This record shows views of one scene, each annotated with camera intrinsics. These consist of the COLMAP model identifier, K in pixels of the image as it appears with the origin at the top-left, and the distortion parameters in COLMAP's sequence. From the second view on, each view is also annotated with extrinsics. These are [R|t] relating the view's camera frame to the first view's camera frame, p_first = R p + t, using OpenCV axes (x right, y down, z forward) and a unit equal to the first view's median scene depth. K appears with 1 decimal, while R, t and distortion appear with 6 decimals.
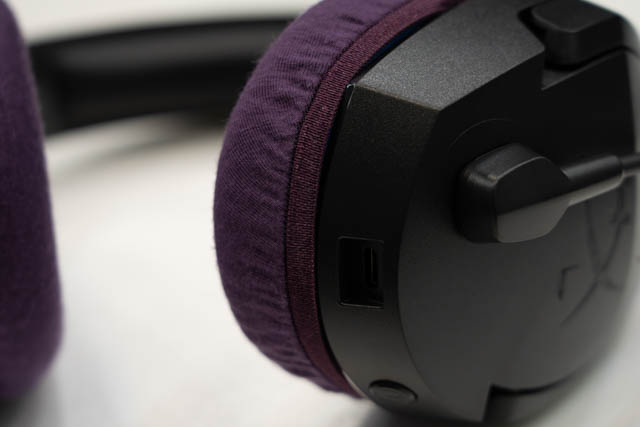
lens RADIAL K [[1599.9, 0, 320.0], [0, 1599.9, 213.5], [0, 0, 1]] dist [0.071799, 0.051983]
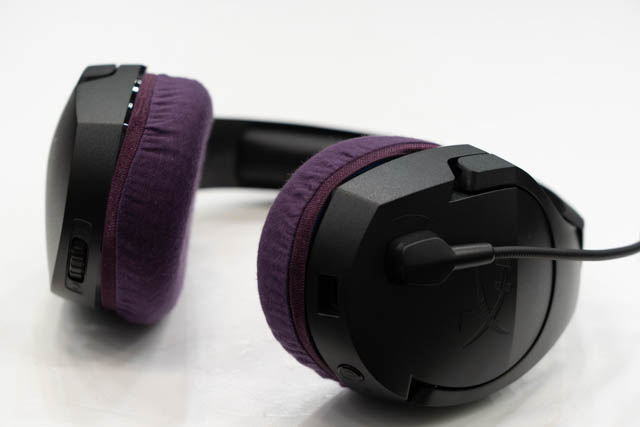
lens RADIAL K [[1599.9, 0, 320.0], [0, 1599.9, 213.5], [0, 0, 1]] dist [0.071799, 0.051983]
pose [[0.975190, 0.077984, -0.207181, 0.363493], [-0.104602, 0.987152, -0.120790, 0.157554], [0.195099, 0.139465, 0.970817, -0.693291]]
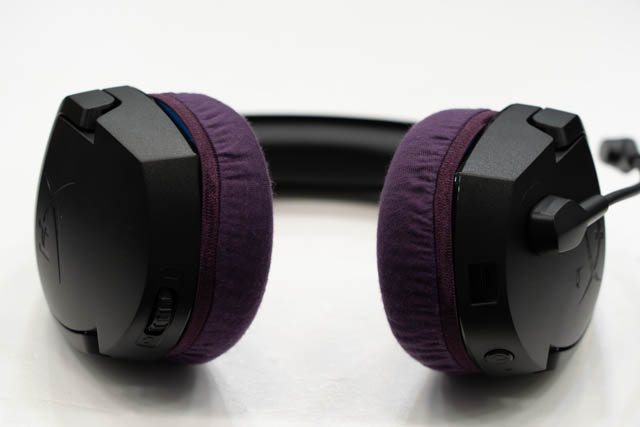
lens RADIAL K [[1599.9, 0, 320.0], [0, 1599.9, 213.5], [0, 0, 1]] dist [0.071799, 0.051983]
pose [[0.964625, -0.145388, 0.219911, -0.489913], [0.164709, 0.983701, -0.072137, 0.057062], [-0.205839, 0.105806, 0.972849, -0.599683]]
